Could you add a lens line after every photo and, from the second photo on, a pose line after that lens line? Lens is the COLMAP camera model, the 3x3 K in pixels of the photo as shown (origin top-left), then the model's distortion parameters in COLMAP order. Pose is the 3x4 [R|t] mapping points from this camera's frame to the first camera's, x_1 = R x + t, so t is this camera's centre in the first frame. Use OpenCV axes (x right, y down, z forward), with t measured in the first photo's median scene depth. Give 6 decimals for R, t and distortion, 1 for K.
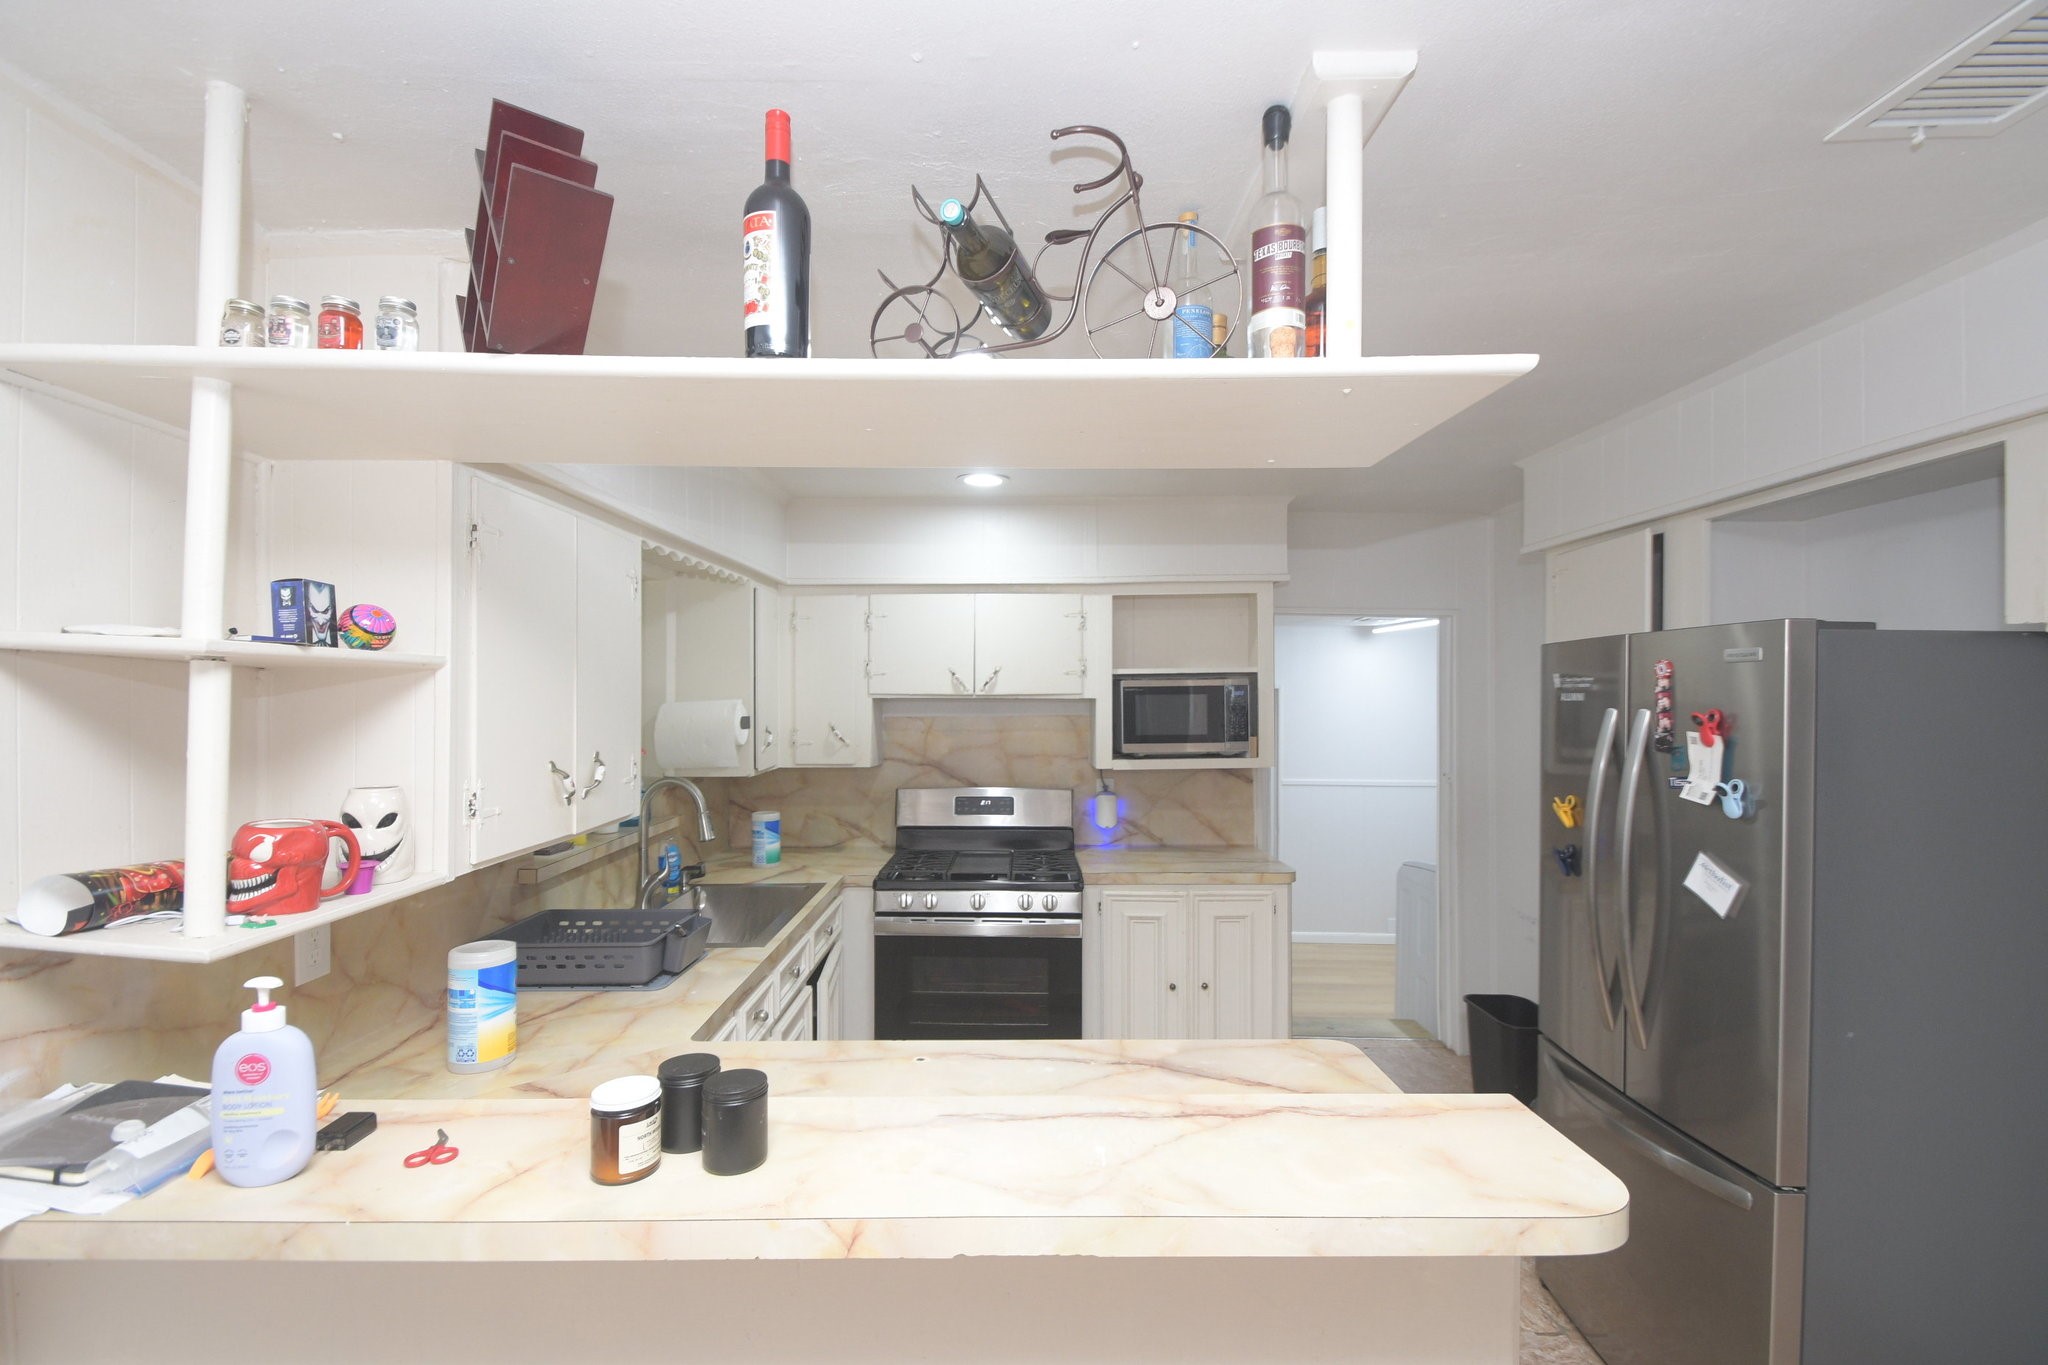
lens RADIAL K [[891.5, 0, 1016.2], [0, 891.5, 698.1], [0, 0, 1]] dist [-0.013353, -0.000159]
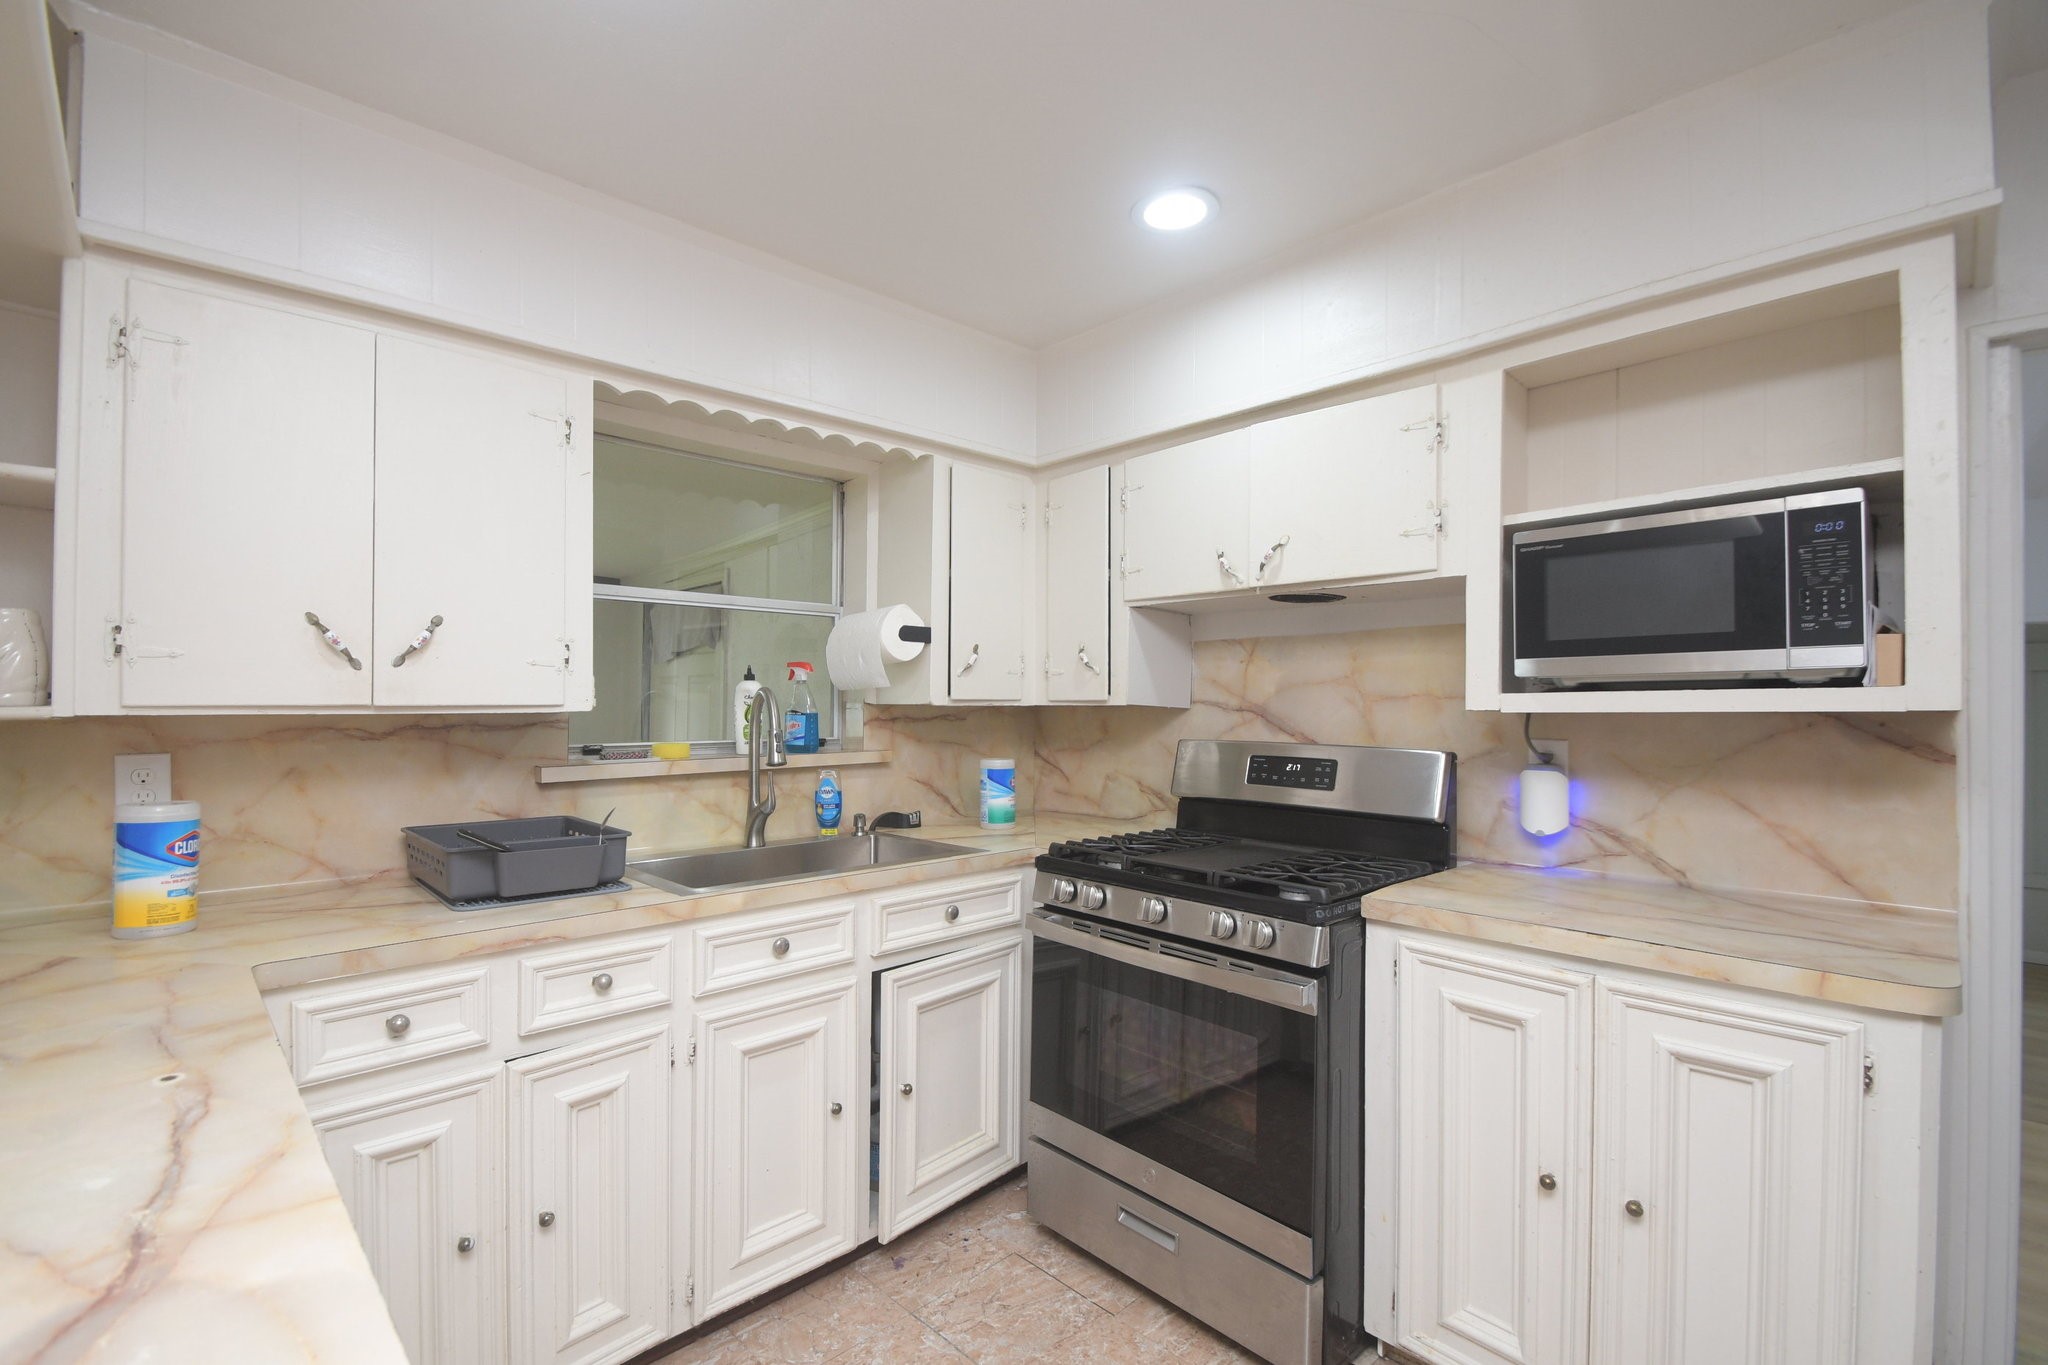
lens RADIAL K [[891.5, 0, 1016.2], [0, 891.5, 698.1], [0, 0, 1]] dist [-0.013353, -0.000159]
pose [[0.681829, -0.002889, -0.731506, 0.289243], [-0.006819, 0.999924, -0.010305, 0.078736], [0.731480, 0.012015, 0.681757, 0.451326]]
